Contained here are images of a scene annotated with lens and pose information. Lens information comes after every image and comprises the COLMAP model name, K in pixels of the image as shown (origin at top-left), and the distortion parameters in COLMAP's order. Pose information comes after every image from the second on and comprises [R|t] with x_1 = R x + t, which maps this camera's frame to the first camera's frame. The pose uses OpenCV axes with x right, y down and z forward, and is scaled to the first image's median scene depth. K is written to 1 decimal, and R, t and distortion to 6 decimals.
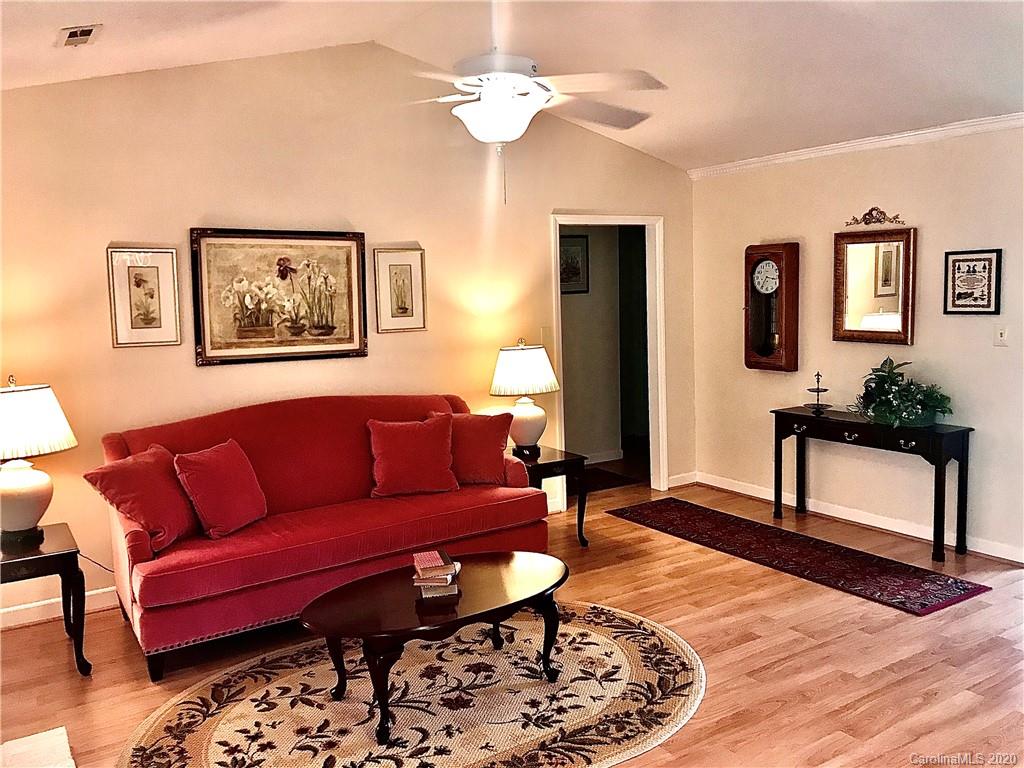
lens RADIAL K [[856.9, 0, 509.7], [0, 856.9, 376.3], [0, 0, 1]] dist [0.061075, -0.053665]
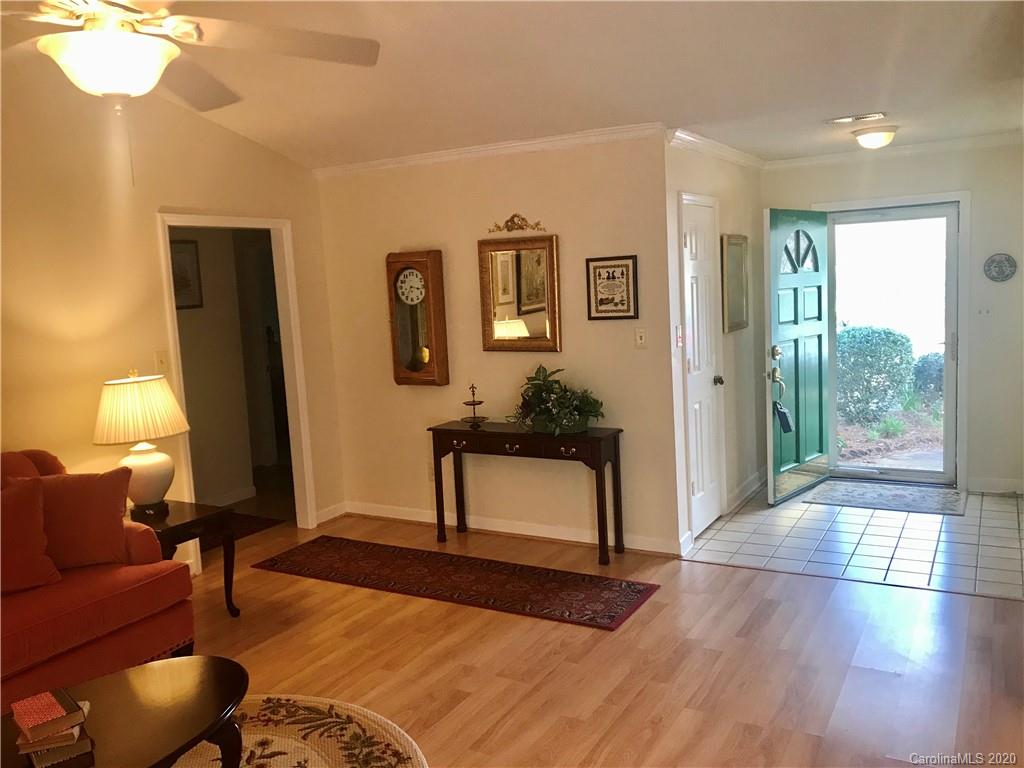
lens RADIAL K [[856.9, 0, 509.7], [0, 856.9, 376.3], [0, 0, 1]] dist [0.061075, -0.053665]
pose [[0.891714, -0.065879, 0.447780, -0.036450], [0.071760, 0.997415, 0.003840, -0.016443], [-0.446875, 0.028709, 0.894136, 0.145877]]
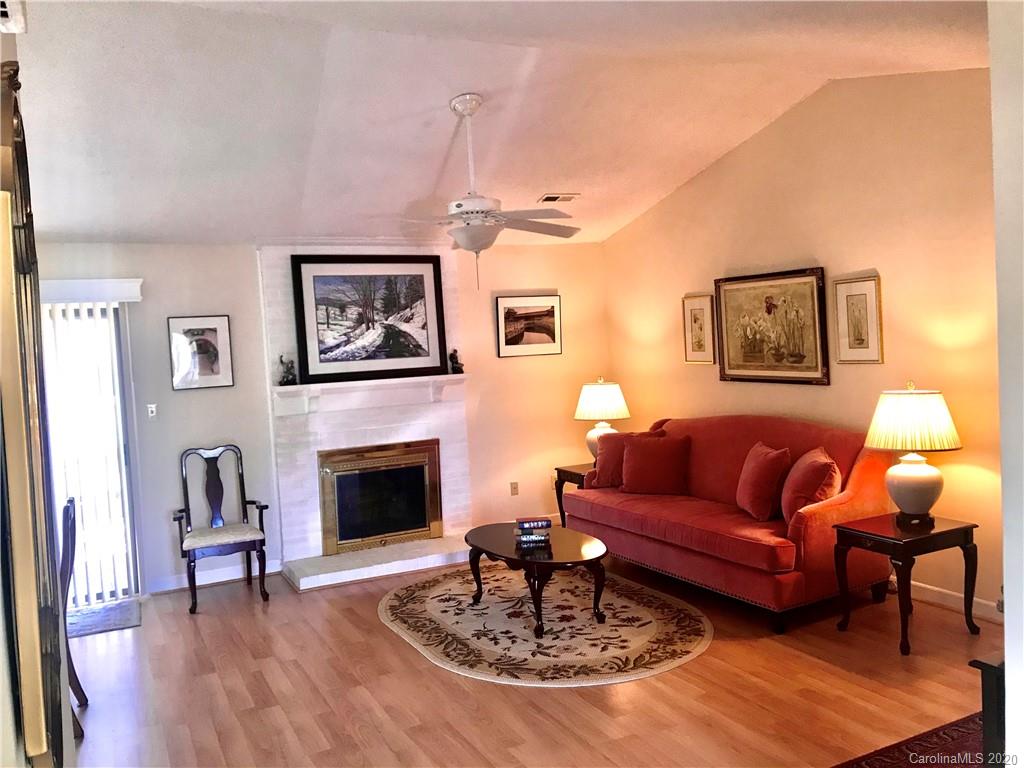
lens RADIAL K [[856.9, 0, 509.7], [0, 856.9, 376.3], [0, 0, 1]] dist [0.061075, -0.053665]
pose [[-0.113460, 0.074155, -0.990771, 0.935054], [-0.047908, 0.995642, 0.080006, -0.102558], [0.992387, 0.056543, -0.109413, 0.760986]]
